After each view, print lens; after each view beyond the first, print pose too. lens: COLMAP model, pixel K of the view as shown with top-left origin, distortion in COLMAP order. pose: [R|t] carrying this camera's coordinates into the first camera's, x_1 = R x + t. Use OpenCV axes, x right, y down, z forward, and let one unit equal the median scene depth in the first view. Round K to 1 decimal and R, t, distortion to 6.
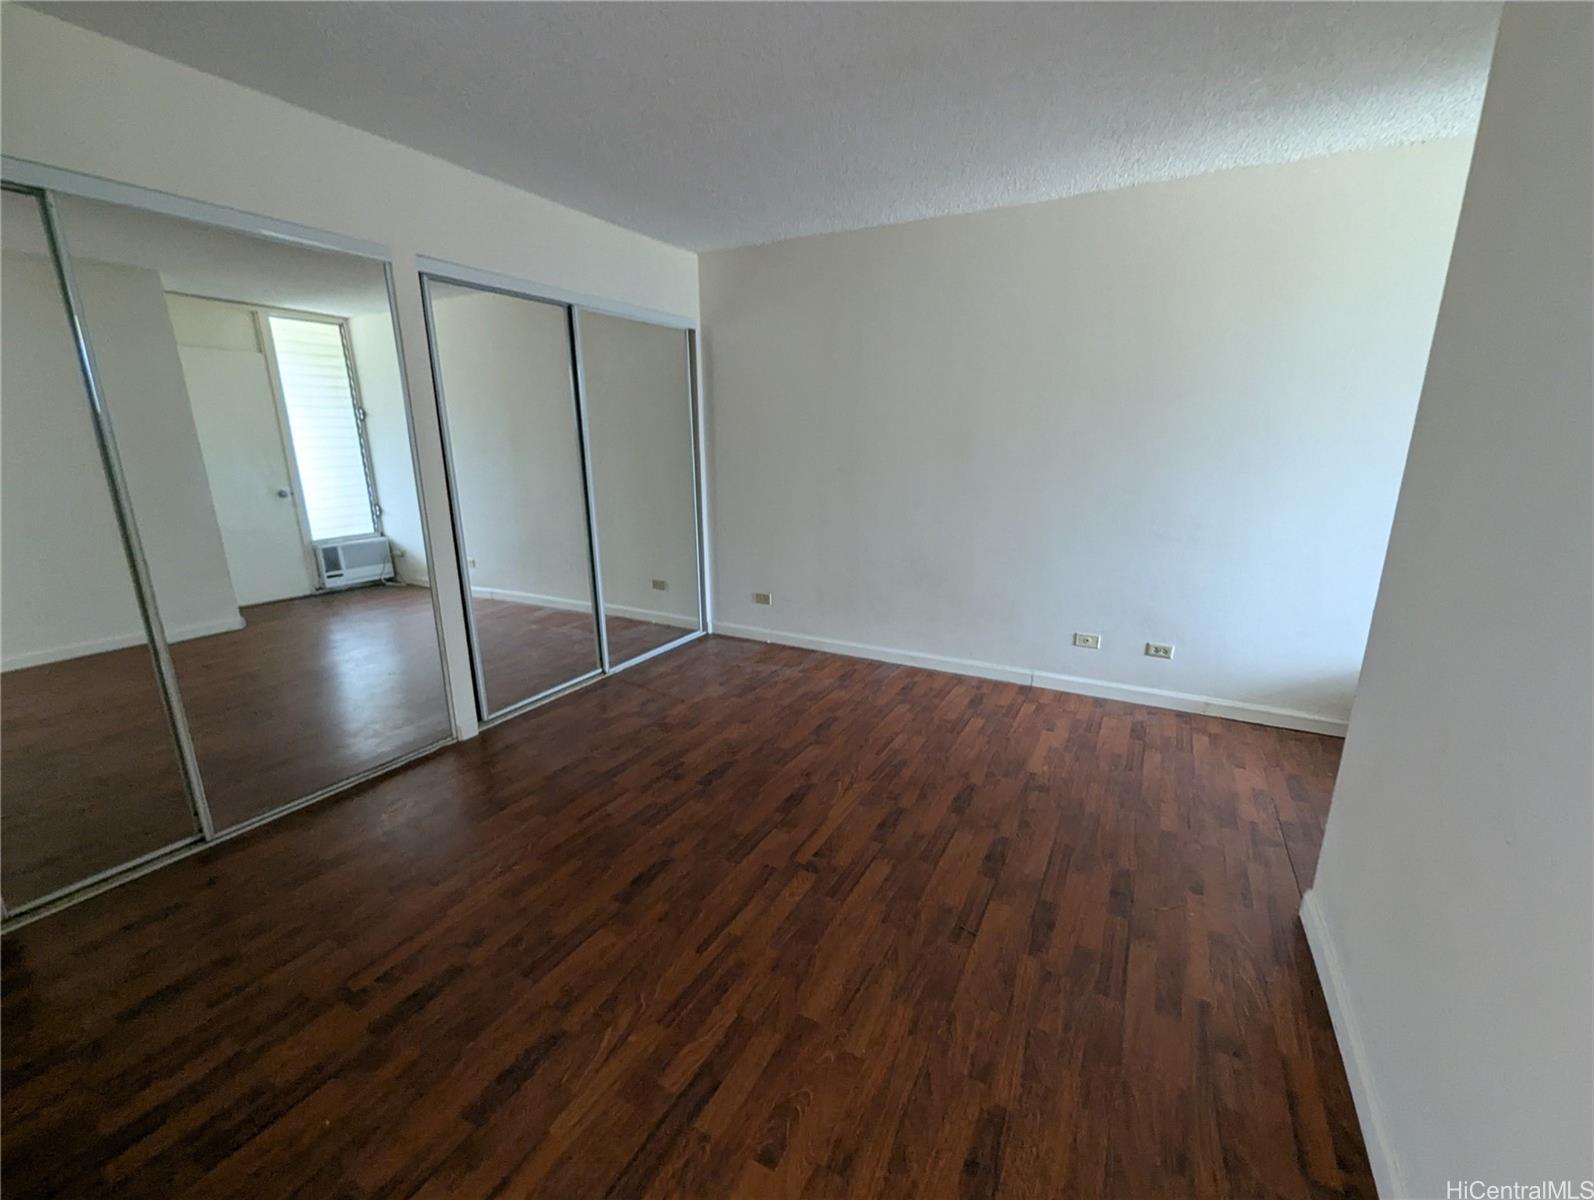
lens RADIAL K [[665.9, 0, 795.8], [0, 665.9, 601.1], [0, 0, 1]] dist [-0.001129, -0.000009]
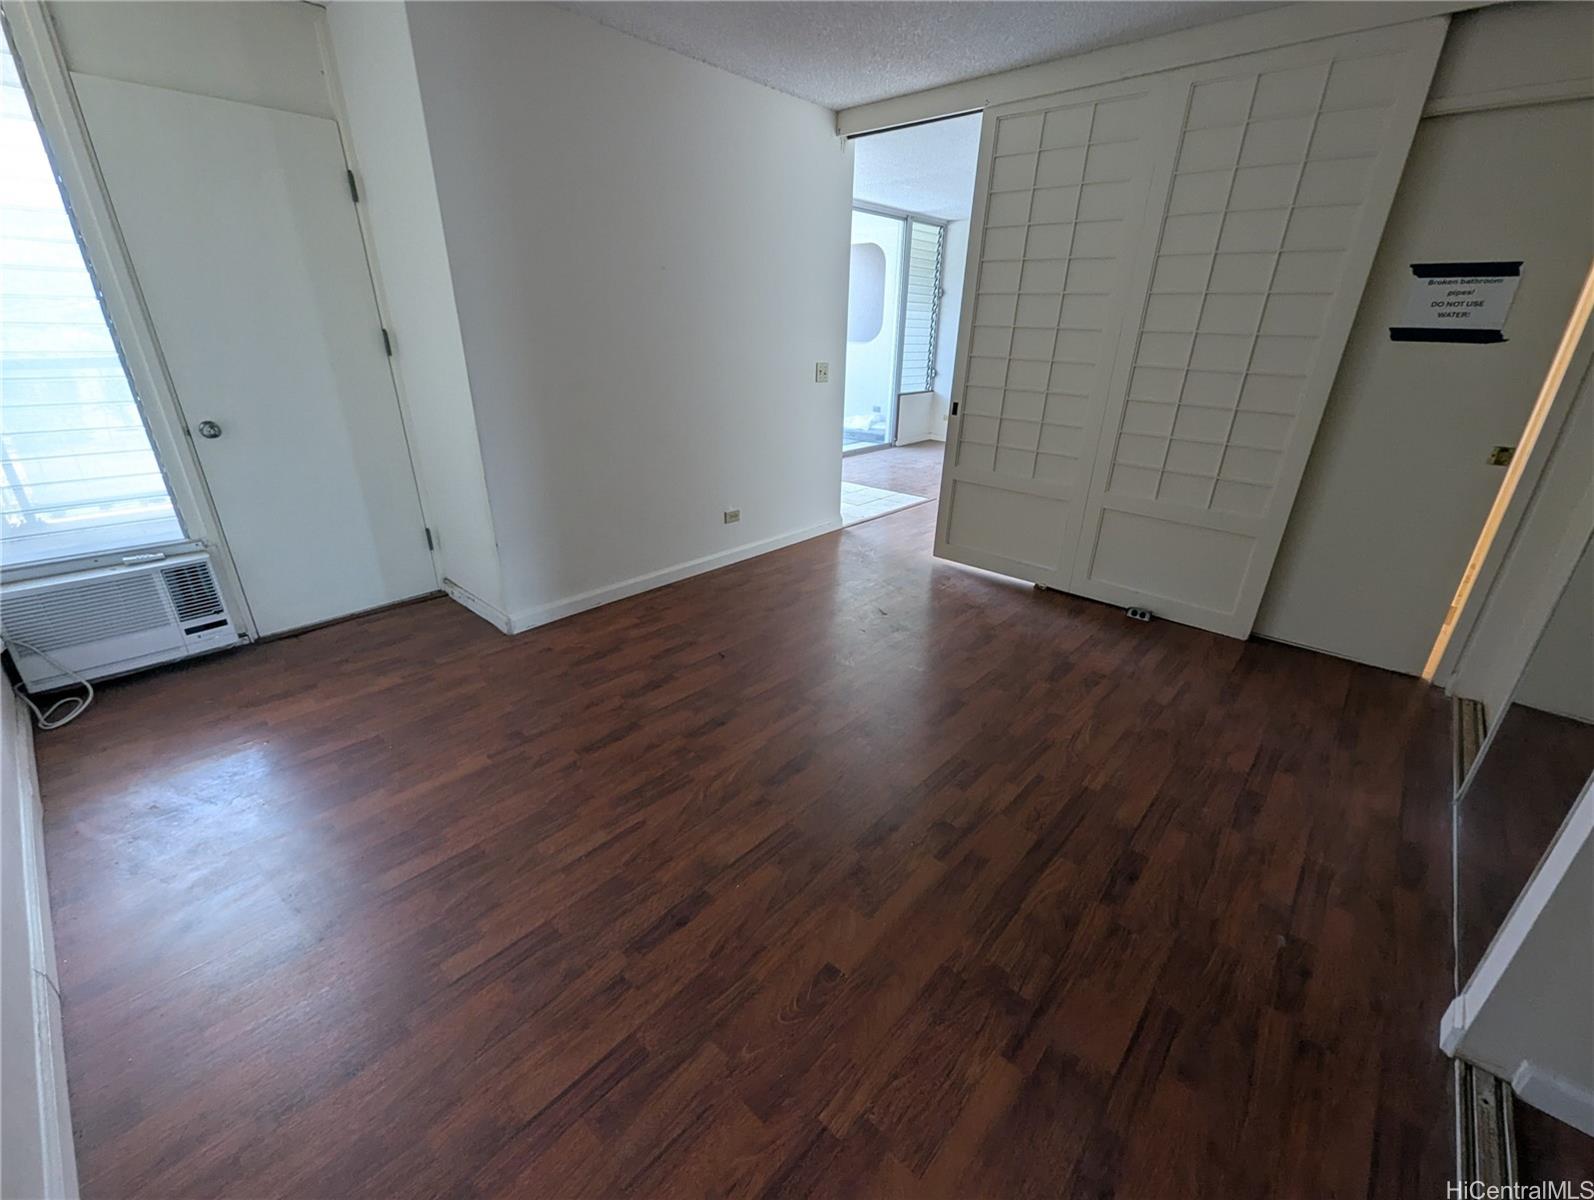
lens RADIAL K [[665.9, 0, 793.1], [0, 665.9, 602.8], [0, 0, 1]] dist [-0.001129, -0.000009]
pose [[-0.971685, -0.099430, 0.214338, -0.157947], [0.049681, 0.800887, 0.596751, -0.365484], [-0.230996, 0.590502, -0.773271, 1.492638]]
